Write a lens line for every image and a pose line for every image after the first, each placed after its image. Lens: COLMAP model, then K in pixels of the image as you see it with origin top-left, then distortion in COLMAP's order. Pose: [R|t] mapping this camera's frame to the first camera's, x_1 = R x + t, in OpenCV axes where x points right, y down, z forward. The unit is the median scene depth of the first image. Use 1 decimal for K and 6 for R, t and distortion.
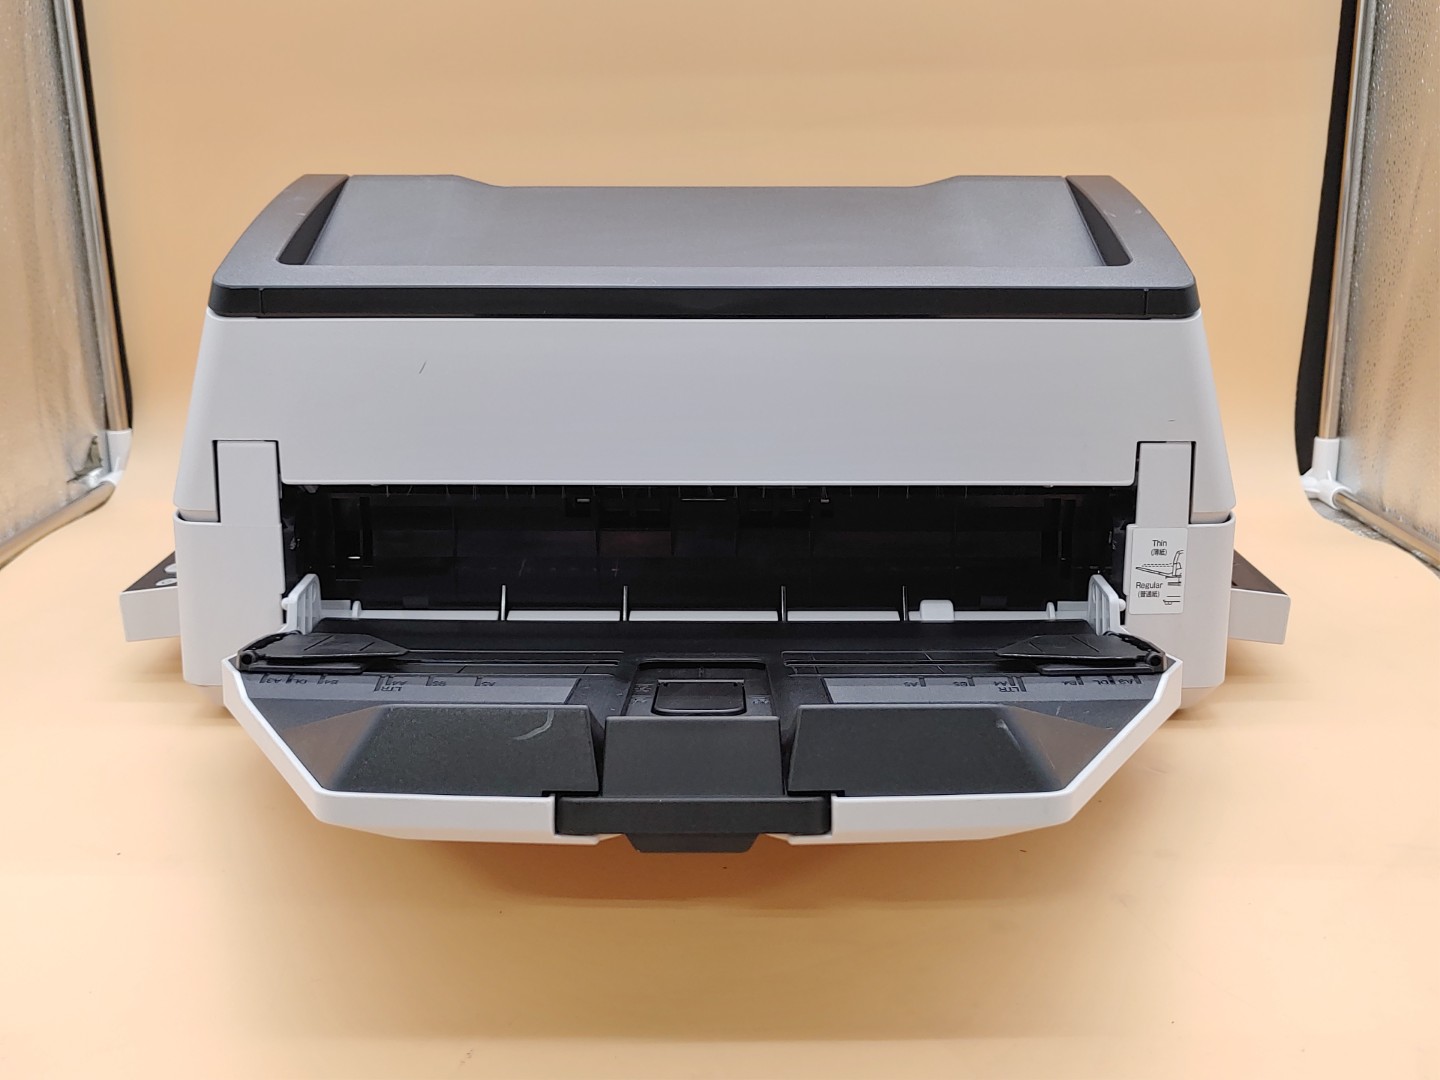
lens RADIAL K [[1469.3, 0, 713.6], [0, 1469.3, 538.4], [0, 0, 1]] dist [0.019560, 0.007733]
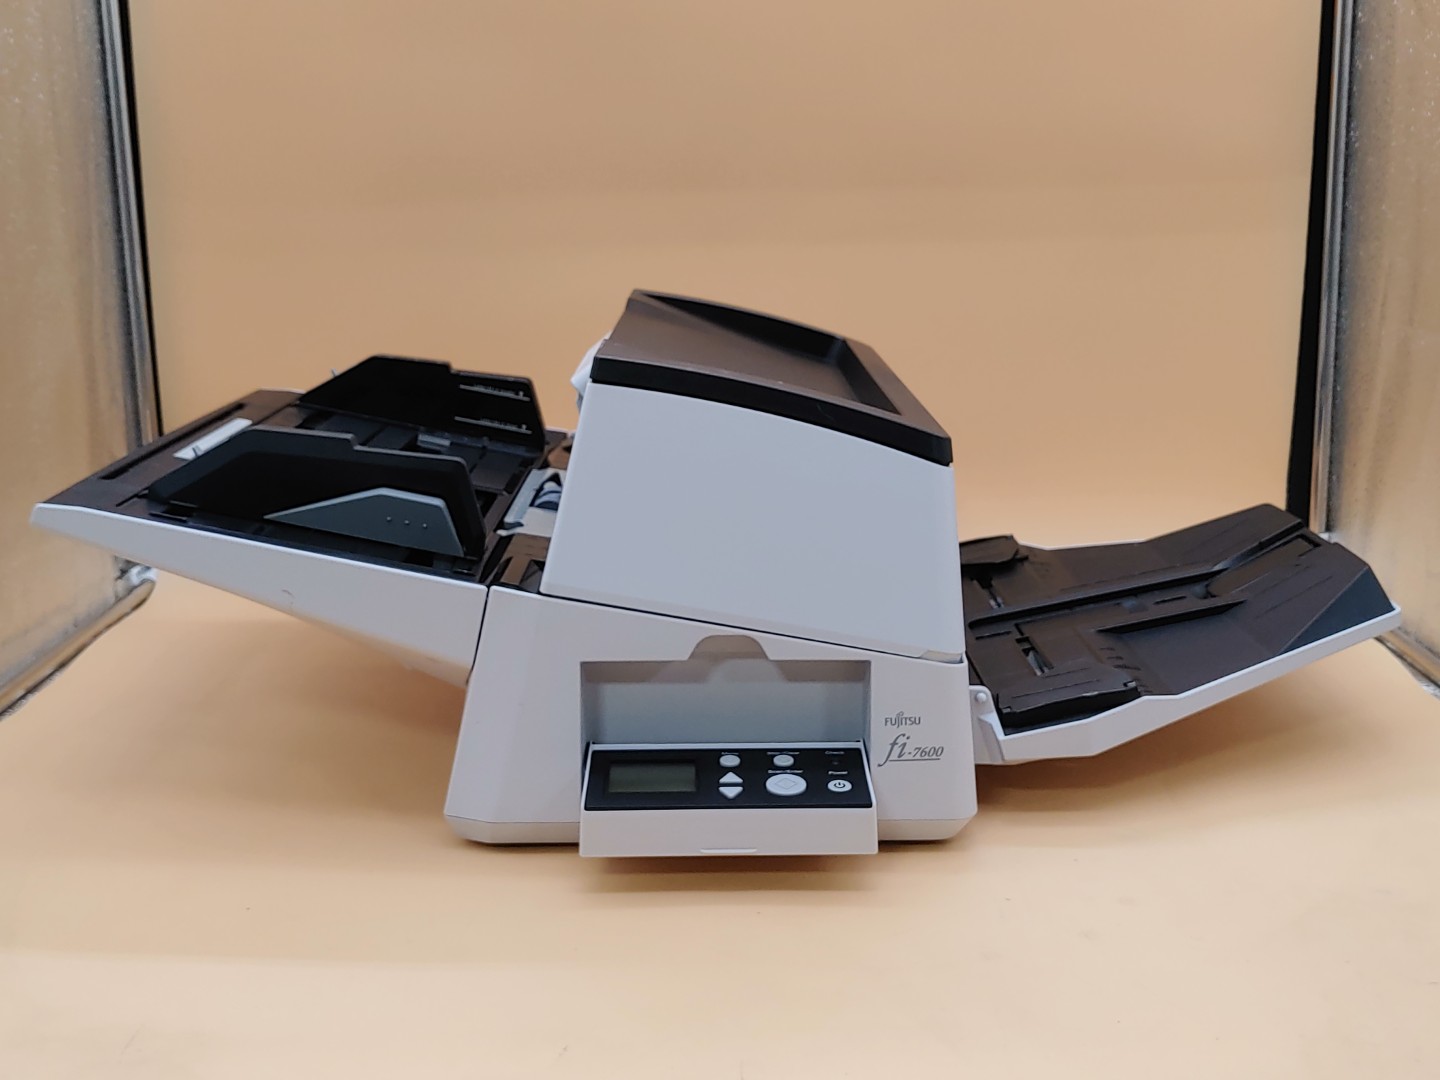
lens RADIAL K [[1654.9, 0, 720.0], [0, 1654.9, 540.0], [0, 0, 1]] dist [-0.005666, 0.000224]
pose [[0.999995, -0.002893, -0.001616, -0.004841], [0.002811, 0.998822, -0.048450, -0.007896], [0.001754, 0.048445, 0.998824, -0.177543]]
